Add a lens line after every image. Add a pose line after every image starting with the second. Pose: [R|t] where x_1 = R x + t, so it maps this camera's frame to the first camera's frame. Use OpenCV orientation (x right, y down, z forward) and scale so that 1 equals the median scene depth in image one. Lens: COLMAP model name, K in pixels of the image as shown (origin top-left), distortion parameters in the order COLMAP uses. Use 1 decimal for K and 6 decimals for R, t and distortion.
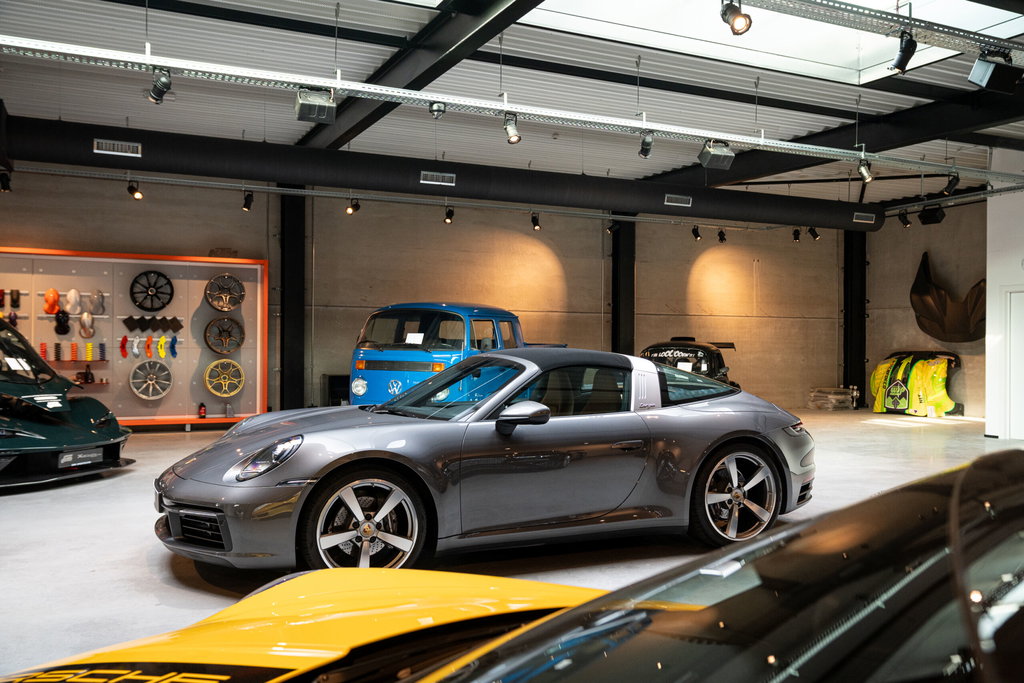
lens RADIAL K [[877.1, 0, 515.7], [0, 877.1, 351.2], [0, 0, 1]] dist [0.004305, -0.006224]
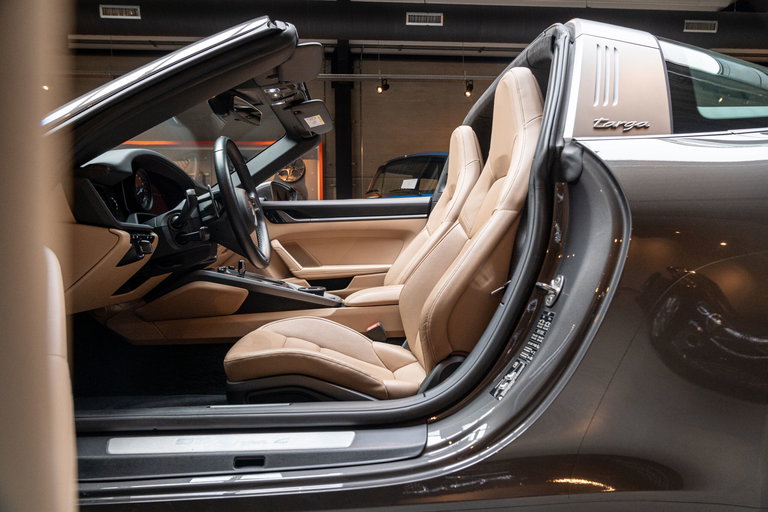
lens RADIAL K [[523.2, 0, 385.7], [0, 523.2, 252.1], [0, 0, 1]] dist [0.001589, 0.009079]
pose [[0.937254, -0.010628, -0.348486, 0.063452], [0.017031, 0.999738, 0.015315, 0.048883], [0.348232, -0.020289, 0.937189, 0.369855]]
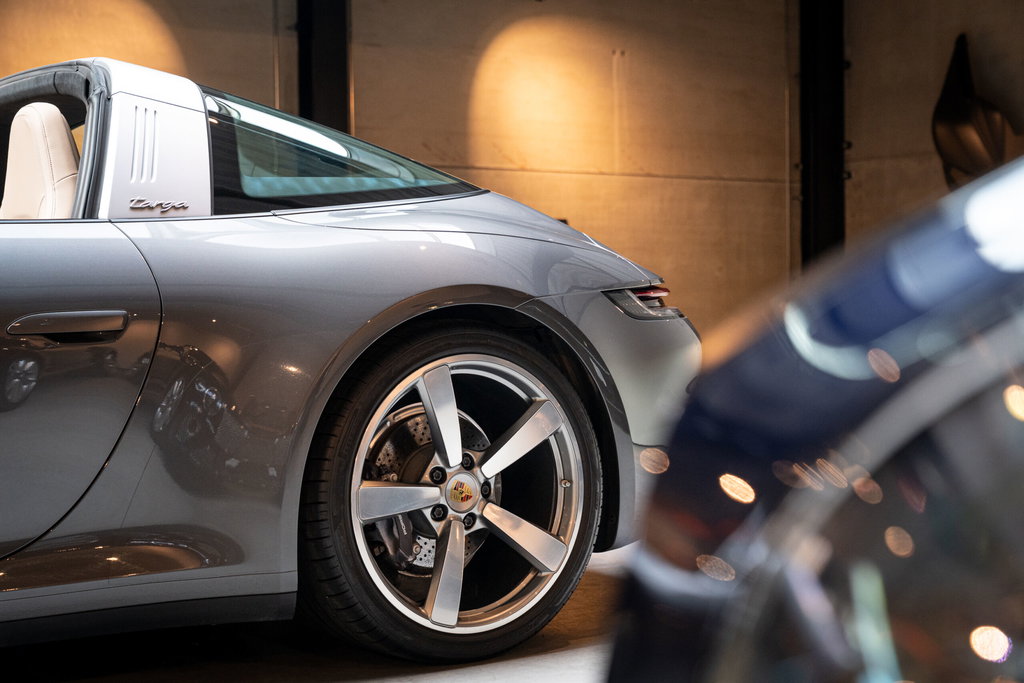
lens RADIAL K [[1675.6, 0, 510.1], [0, 1675.6, 344.4], [0, 0, 1]] dist [0.063938, 0.000000]
pose [[0.983456, -0.018646, 0.180187, 0.076757], [0.015790, 0.999726, 0.017277, 0.047912], [-0.180460, -0.014146, 0.983481, 0.189822]]
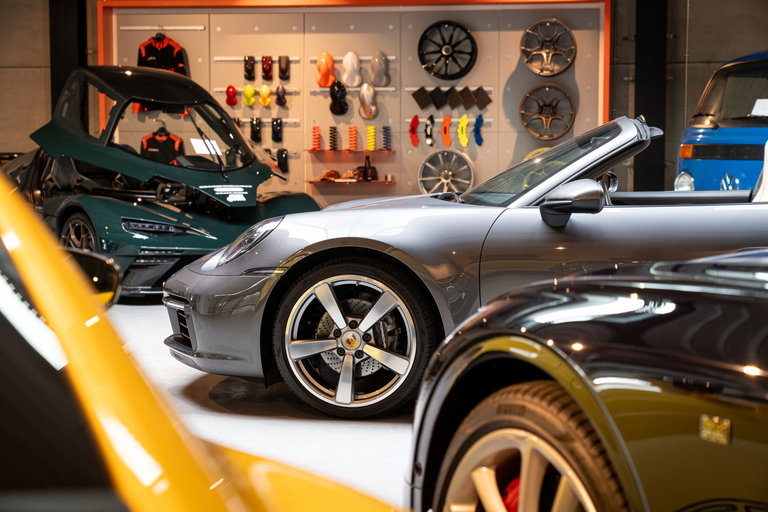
lens RADIAL K [[1502.0, 0, 379.6], [0, 1502.0, 262.1], [0, 0, 1]] dist [0.041296, 0.000000]
pose [[0.825933, 0.036771, -0.562568, 0.231705], [0.003479, 0.997519, 0.070308, 0.016203], [0.563758, -0.060027, 0.823756, -0.027969]]
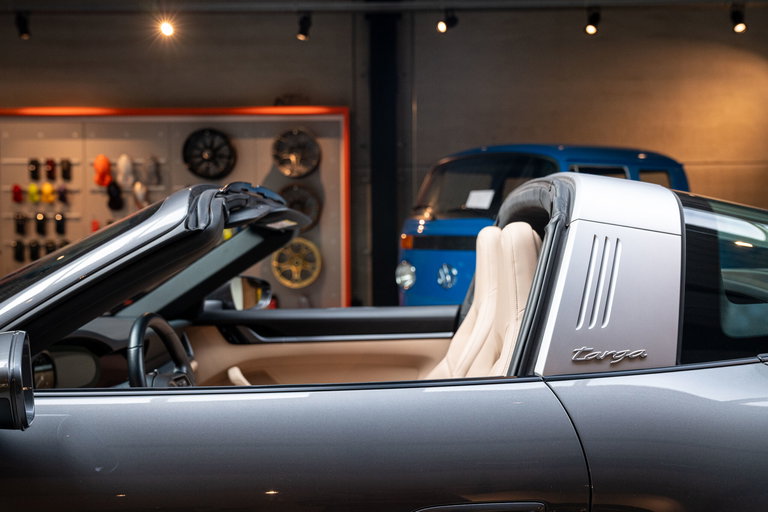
lens RADIAL K [[902.8, 0, 389.9], [0, 902.8, 254.3], [0, 0, 1]] dist [0.047412, 0.000000]
pose [[0.900412, -0.002573, -0.435030, 0.097677], [0.010153, 0.999834, 0.015099, 0.012708], [0.434919, -0.018012, 0.900290, 0.342825]]
